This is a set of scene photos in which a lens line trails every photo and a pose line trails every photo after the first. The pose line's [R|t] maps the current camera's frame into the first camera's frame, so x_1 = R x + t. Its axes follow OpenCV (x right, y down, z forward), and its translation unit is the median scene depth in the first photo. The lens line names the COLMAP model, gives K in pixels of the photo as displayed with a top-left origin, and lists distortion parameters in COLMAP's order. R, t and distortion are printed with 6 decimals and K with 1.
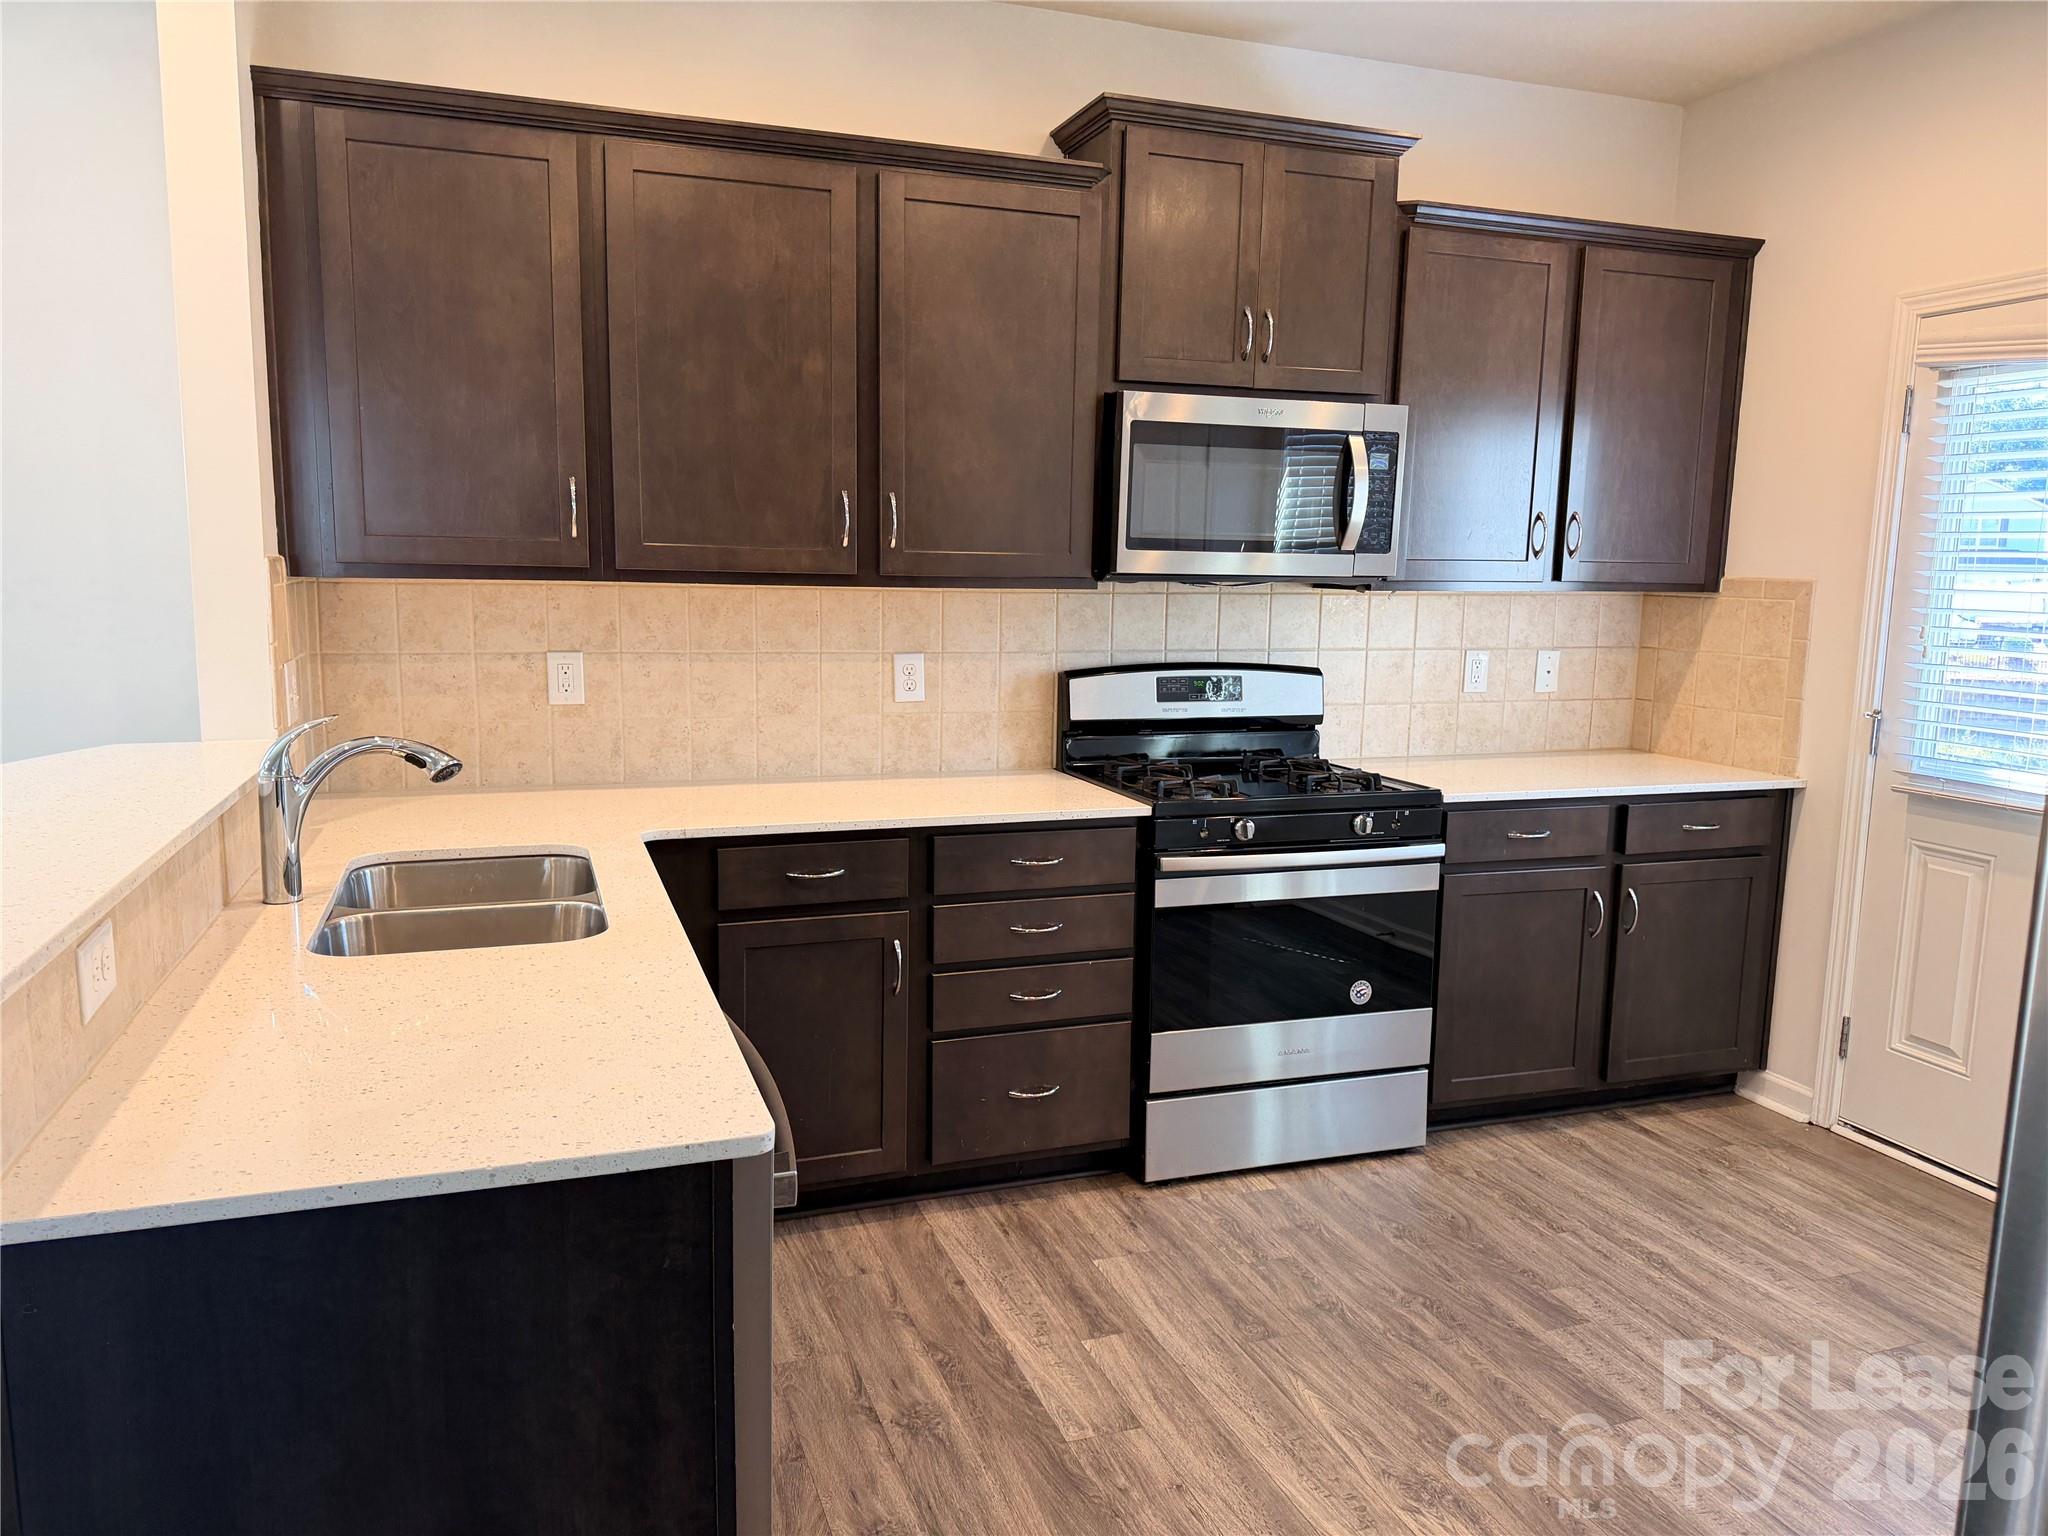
lens RADIAL K [[1425.5, 0, 1037.6], [0, 1425.5, 777.9], [0, 0, 1]] dist [0.108513, -0.134452]
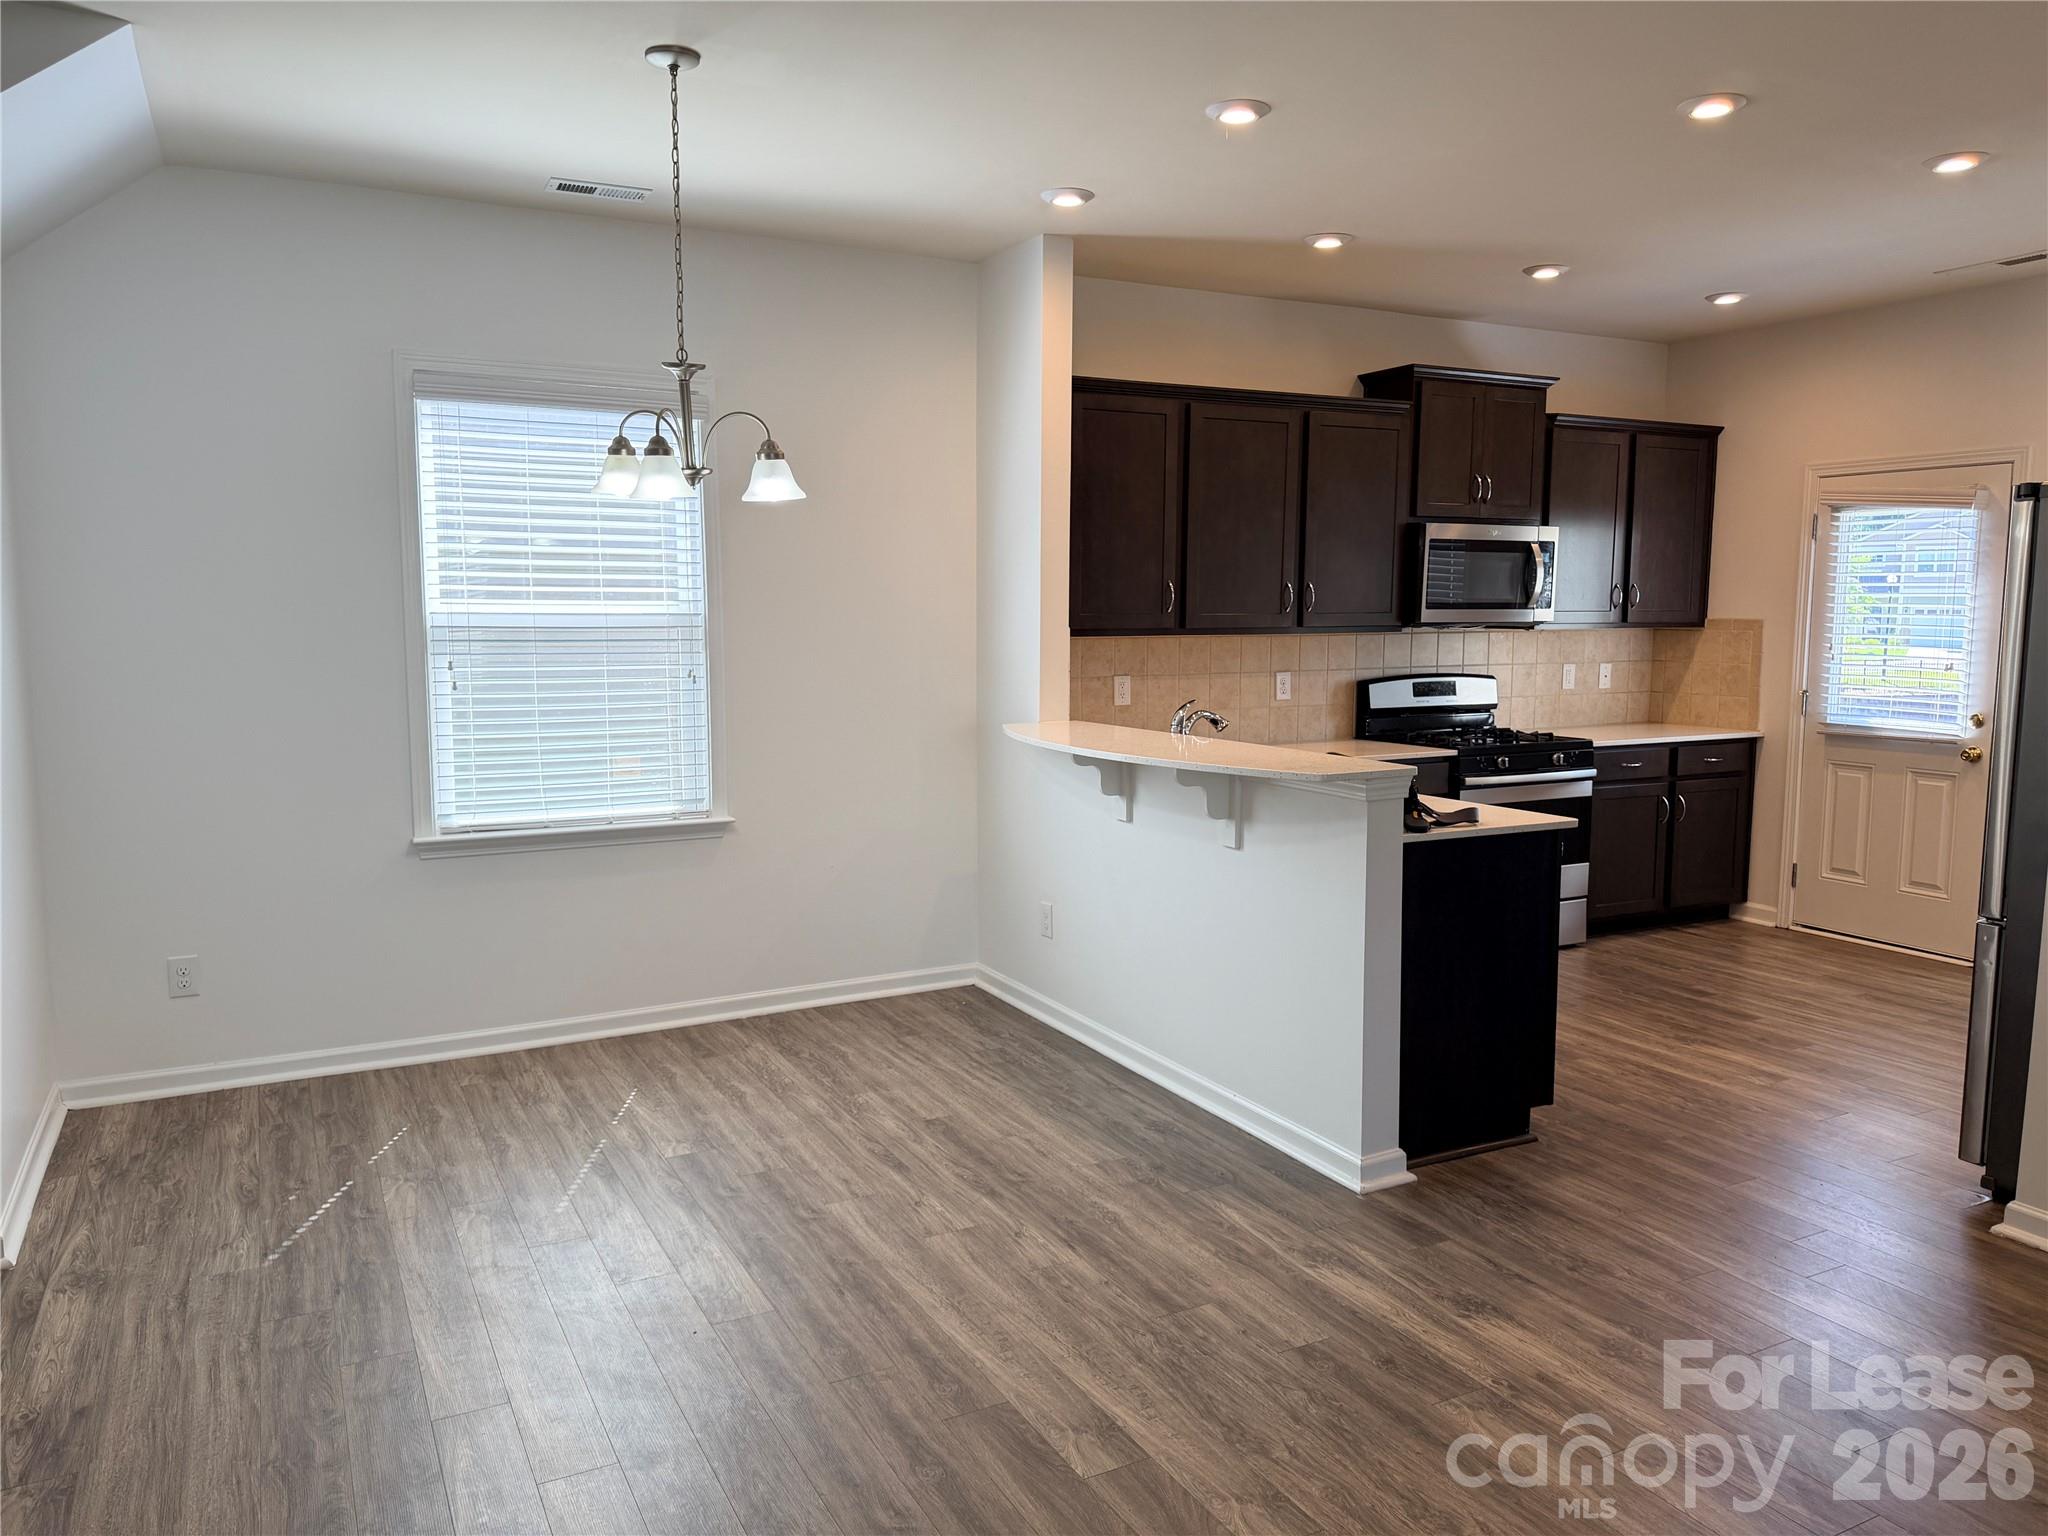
lens RADIAL K [[1447.7, 0, 1009.6], [0, 1447.7, 774.3], [0, 0, 1]] dist [0.150643, -0.244422]
pose [[0.989639, -0.033214, 0.139684, -0.646250], [0.037996, 0.998775, -0.031710, 0.076827], [-0.138460, 0.036689, 0.989688, -0.664759]]
